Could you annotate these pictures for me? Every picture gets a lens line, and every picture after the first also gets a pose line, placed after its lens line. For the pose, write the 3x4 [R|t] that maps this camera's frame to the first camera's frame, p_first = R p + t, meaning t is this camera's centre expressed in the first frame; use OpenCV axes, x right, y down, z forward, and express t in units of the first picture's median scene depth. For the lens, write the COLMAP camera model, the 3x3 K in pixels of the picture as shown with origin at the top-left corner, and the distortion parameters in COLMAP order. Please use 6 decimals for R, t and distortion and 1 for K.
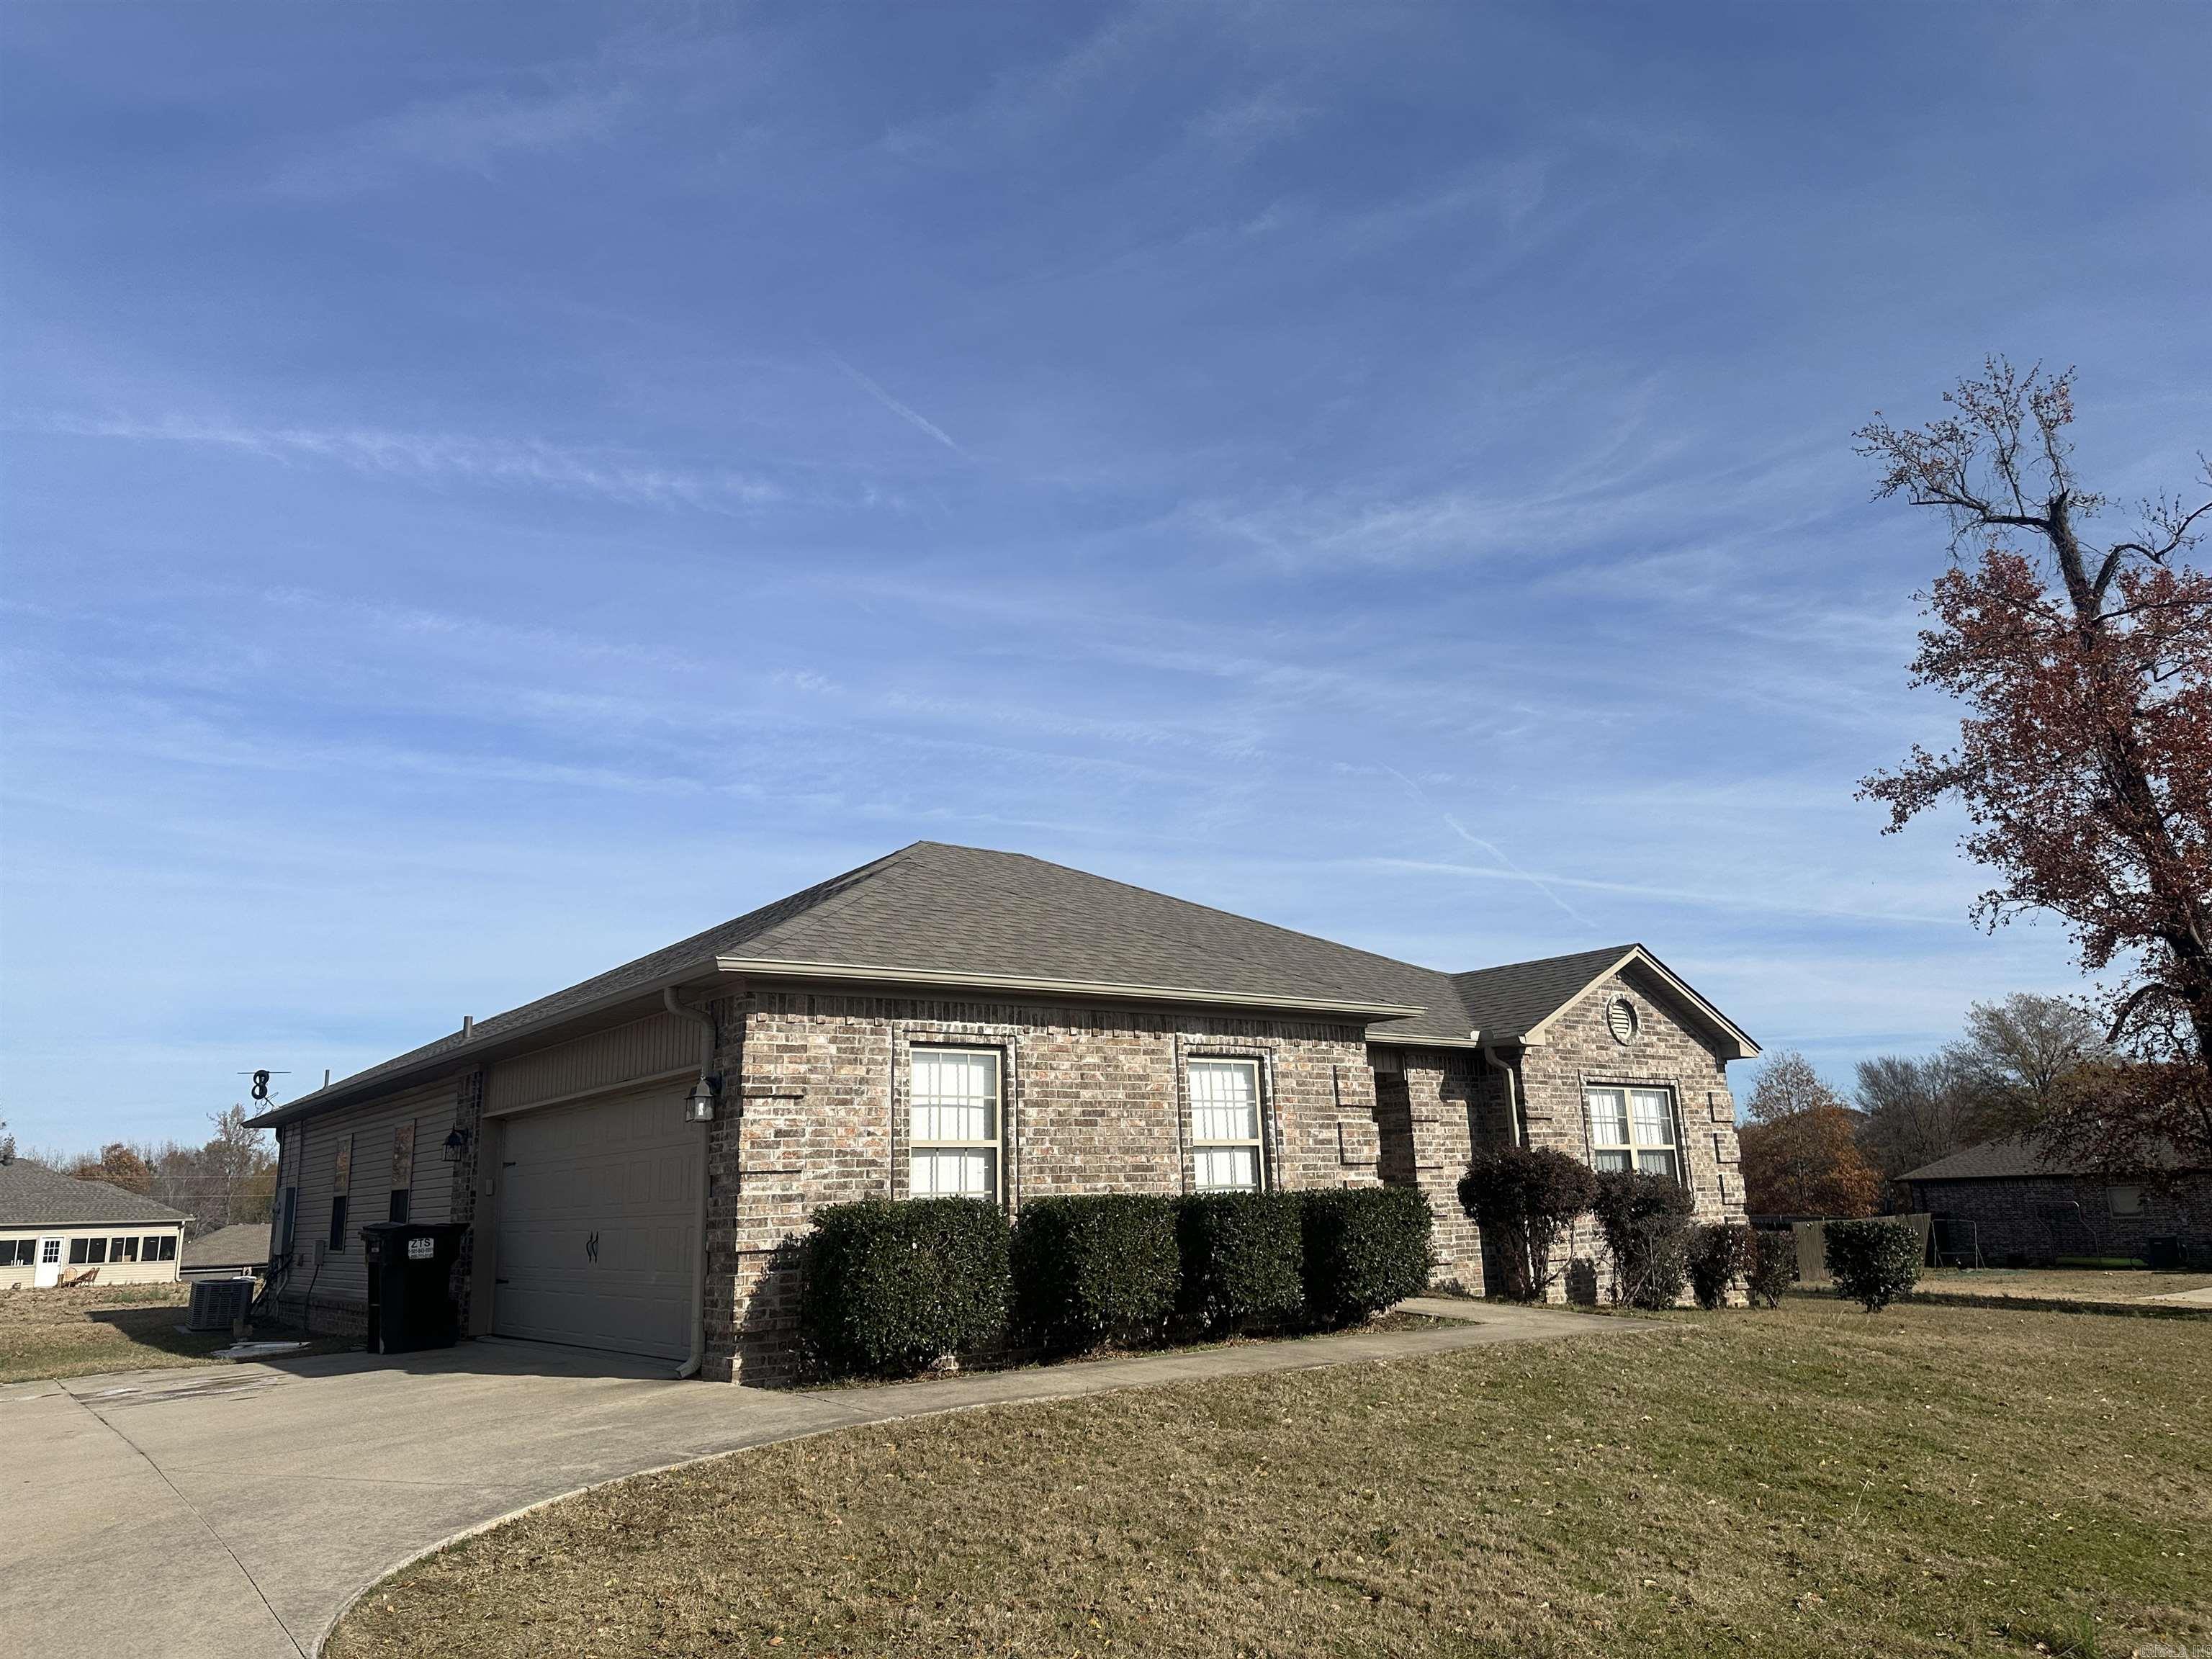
lens RADIAL K [[1527.1, 0, 1099.7], [0, 1527.1, 824.3], [0, 0, 1]] dist [0.157612, -0.182927]
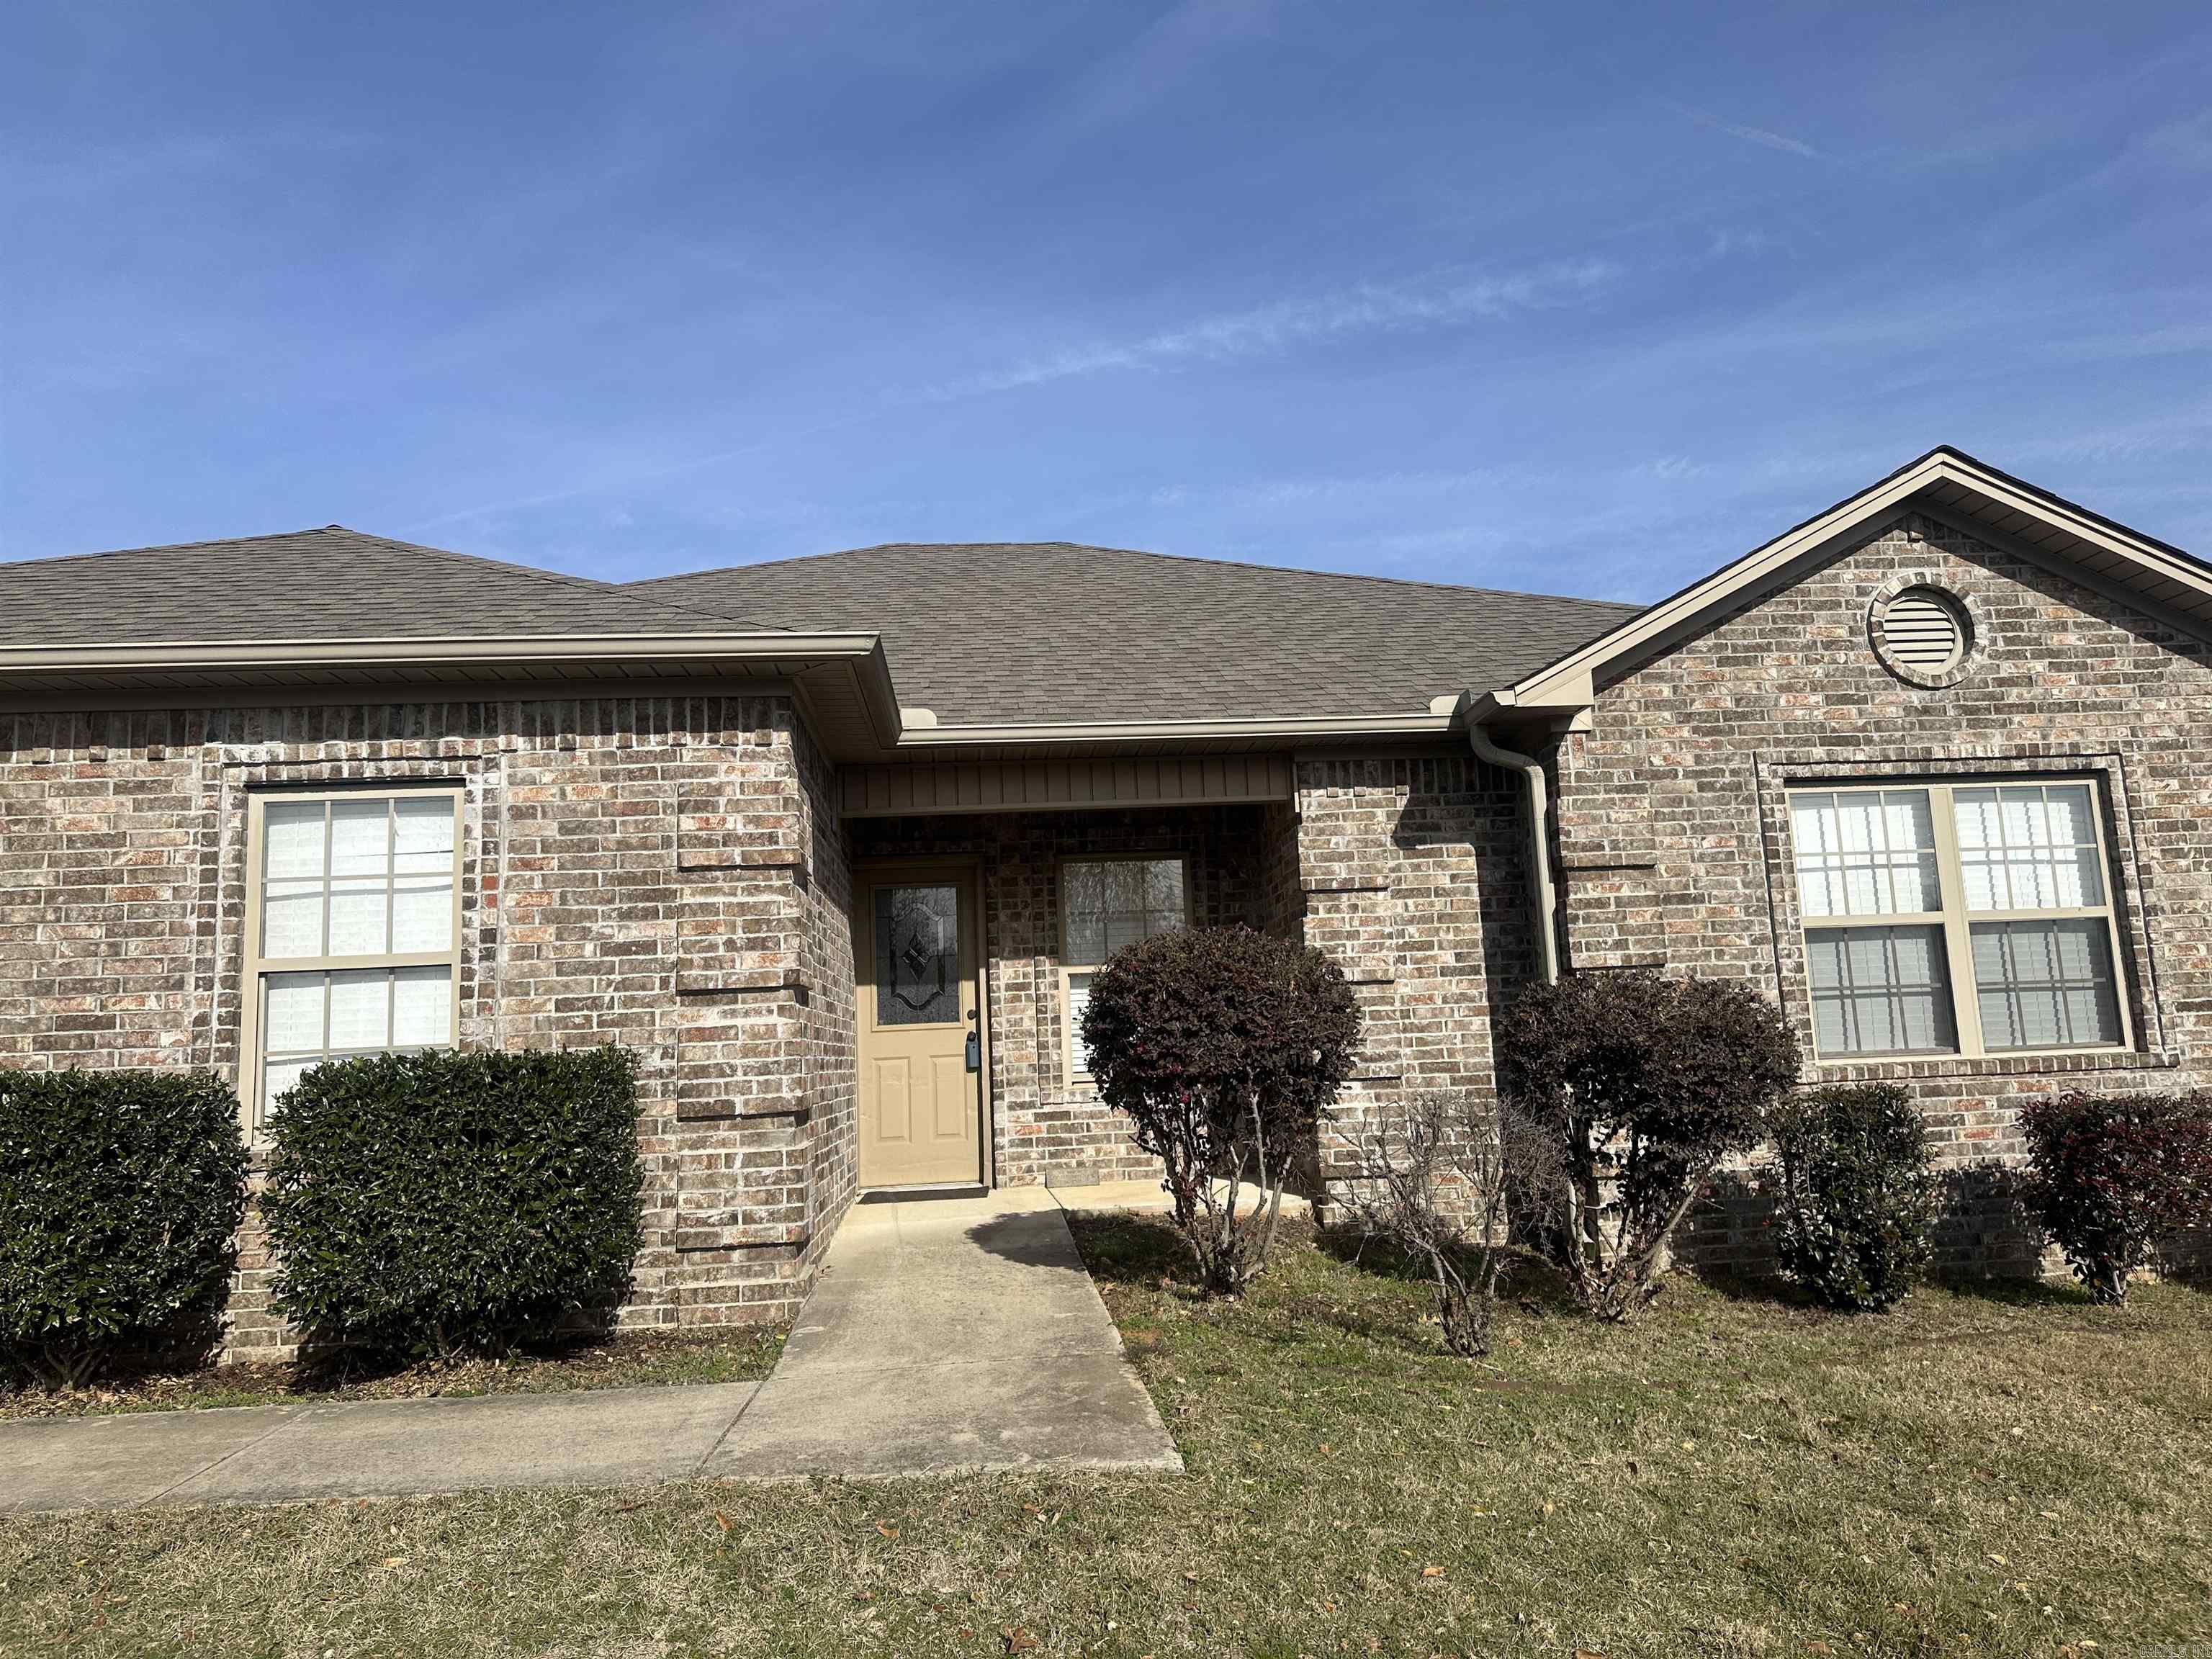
lens RADIAL K [[1541.1, 0, 1094.8], [0, 1541.1, 832.4], [0, 0, 1]] dist [0.093190, -0.118841]
pose [[0.838155, -0.082146, -0.539212, 0.530896], [0.145073, 0.986559, 0.075206, 0.162925], [0.525786, -0.141260, 0.838806, 0.714730]]
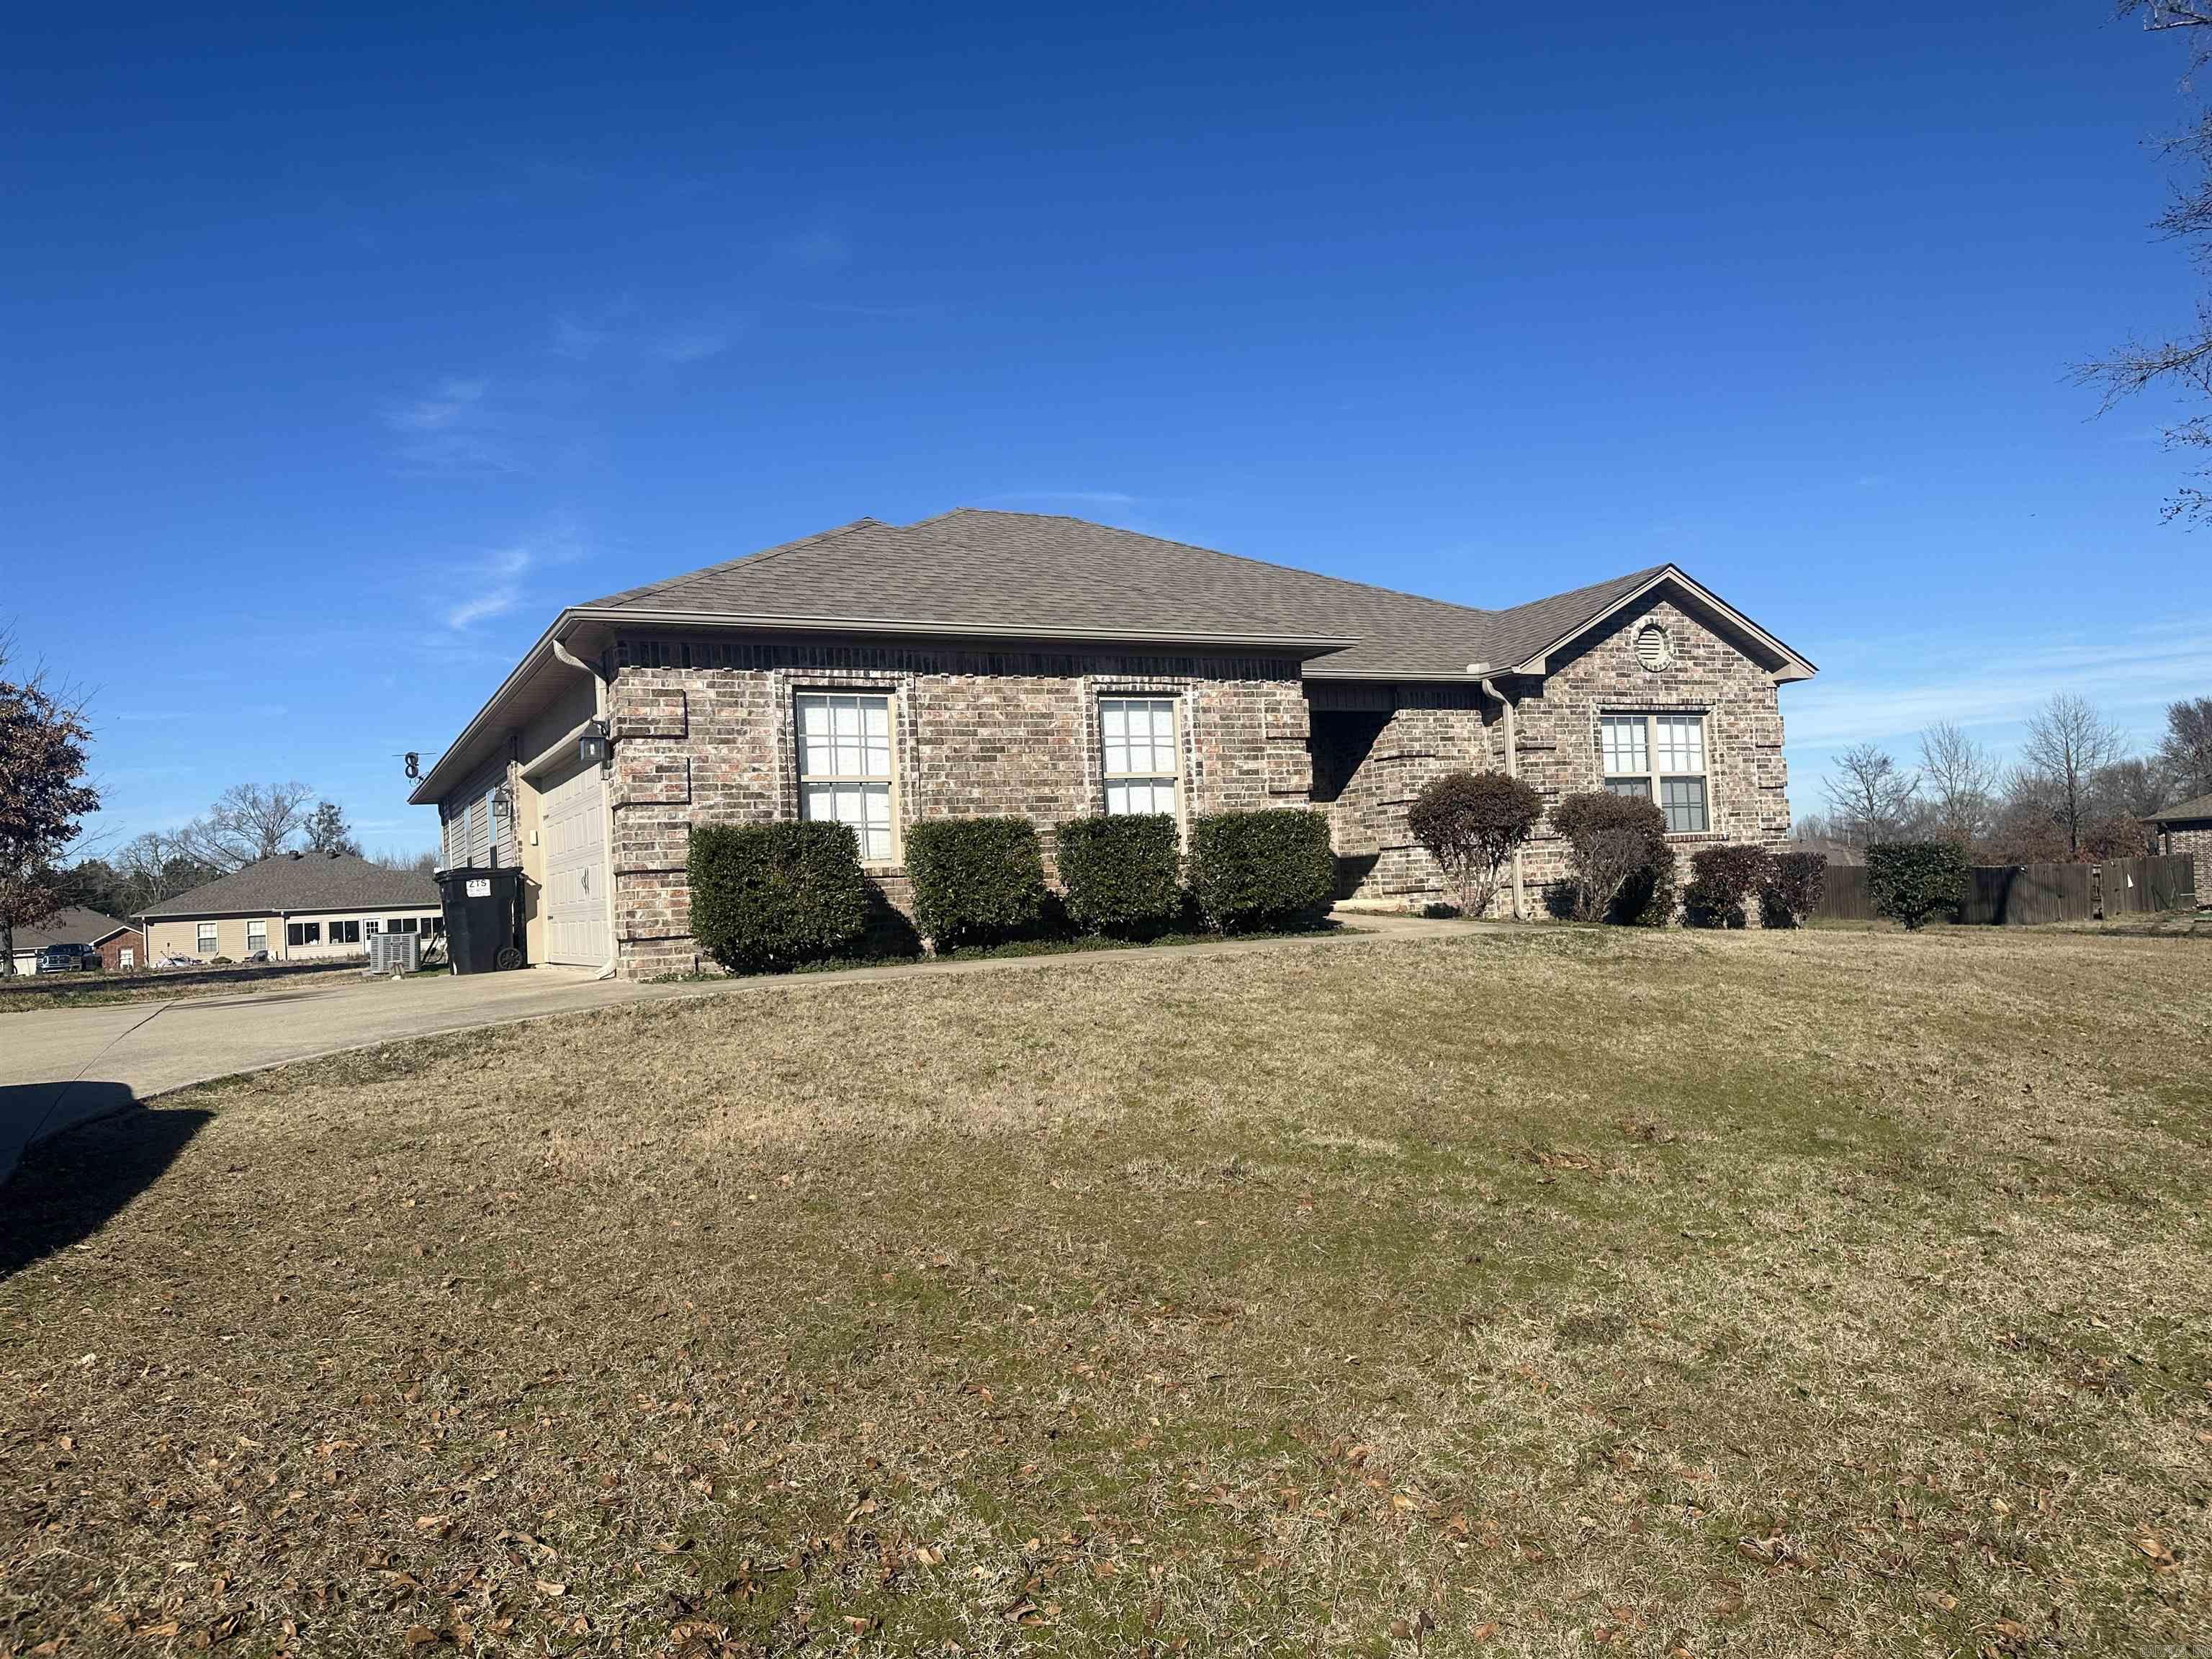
lens RADIAL K [[1527.1, 0, 1099.7], [0, 1527.1, 824.3], [0, 0, 1]] dist [0.157612, -0.182927]
pose [[0.984508, -0.029286, -0.172878, 0.230623], [0.063163, 0.978994, 0.193857, 0.036346], [0.163569, -0.201773, 0.965677, -0.013350]]
